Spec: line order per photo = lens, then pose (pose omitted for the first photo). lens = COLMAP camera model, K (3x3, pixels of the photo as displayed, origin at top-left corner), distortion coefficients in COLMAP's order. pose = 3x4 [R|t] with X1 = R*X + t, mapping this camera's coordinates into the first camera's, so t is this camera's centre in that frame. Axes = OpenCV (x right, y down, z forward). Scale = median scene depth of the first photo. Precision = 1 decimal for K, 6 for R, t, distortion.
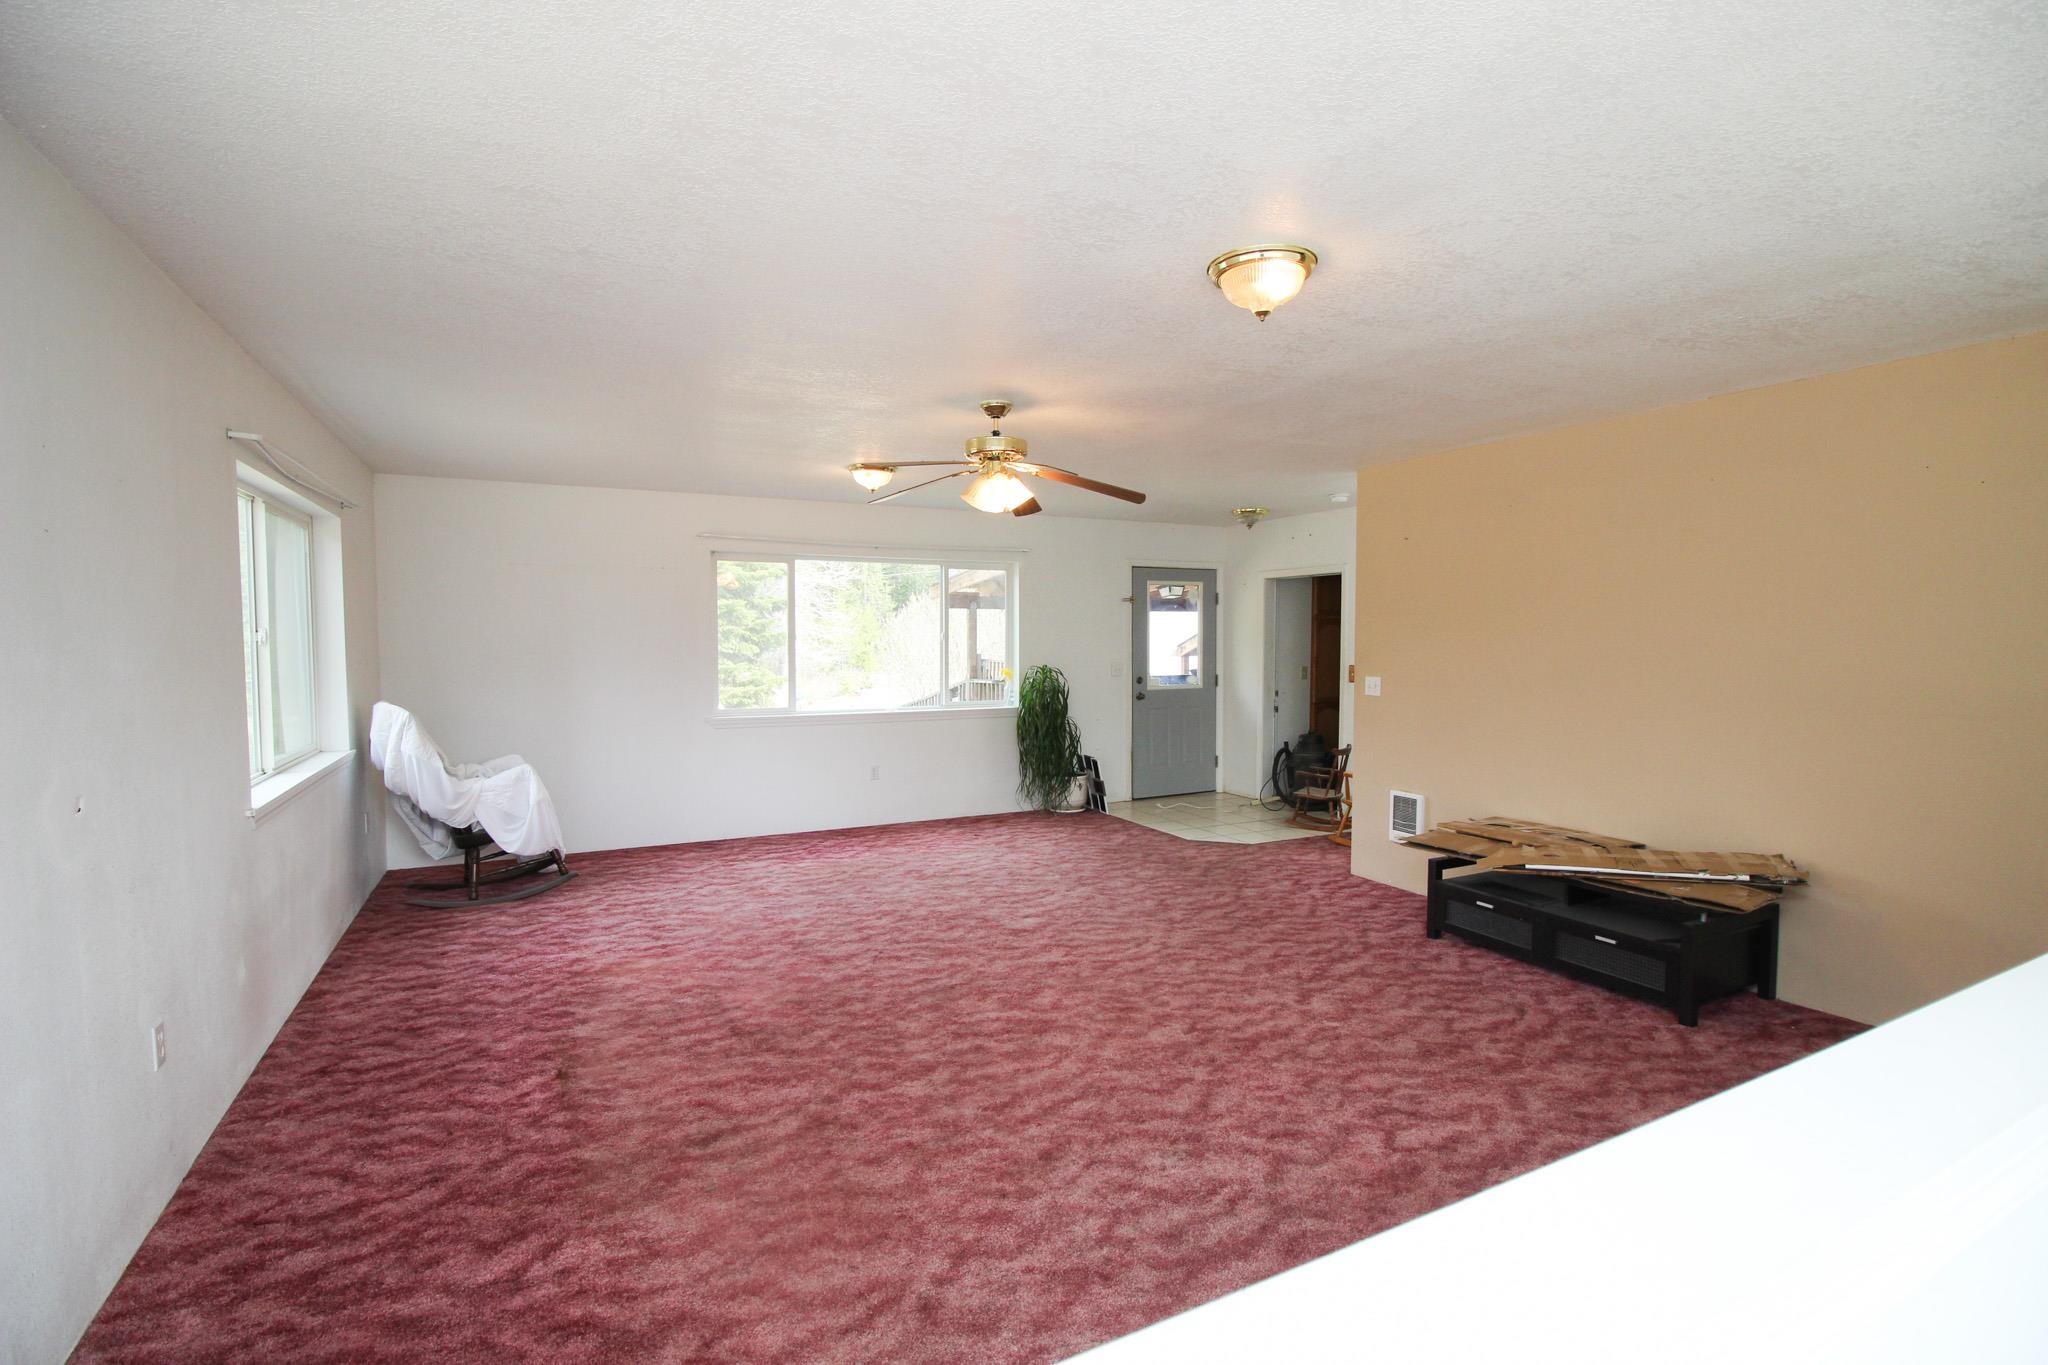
lens RADIAL K [[949.8, 0, 1027.2], [0, 949.8, 688.4], [0, 0, 1]] dist [0.002057, -0.014933]
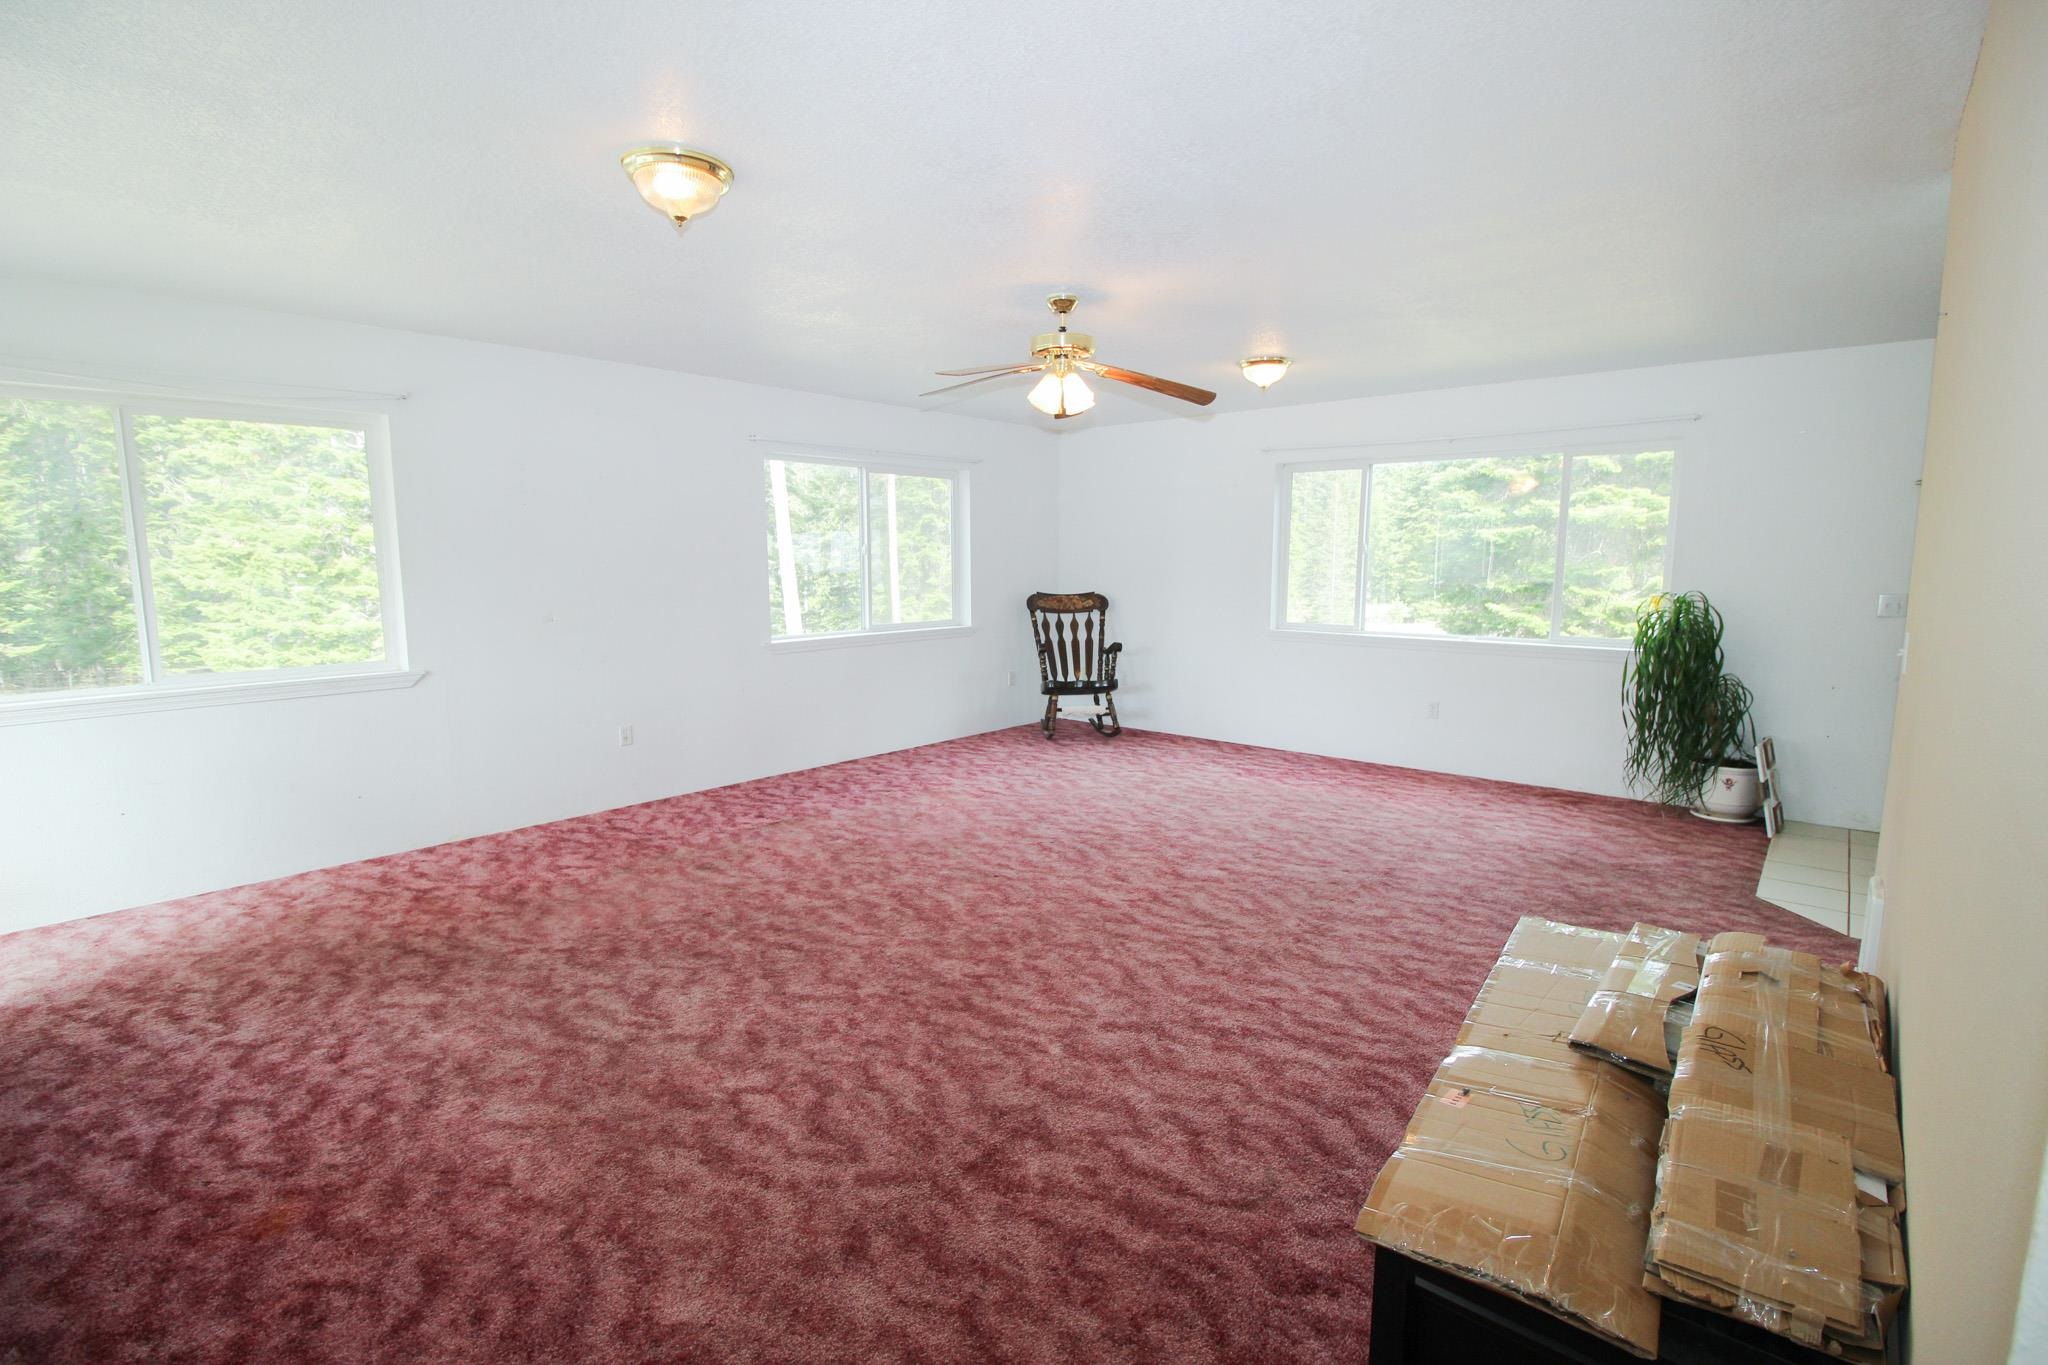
lens RADIAL K [[949.8, 0, 1027.2], [0, 949.8, 688.4], [0, 0, 1]] dist [0.002057, -0.014933]
pose [[0.380539, 0.129101, -0.915709, 0.993396], [-0.051039, 0.991630, 0.118594, -0.027702], [0.923355, 0.001607, 0.383943, 0.691496]]
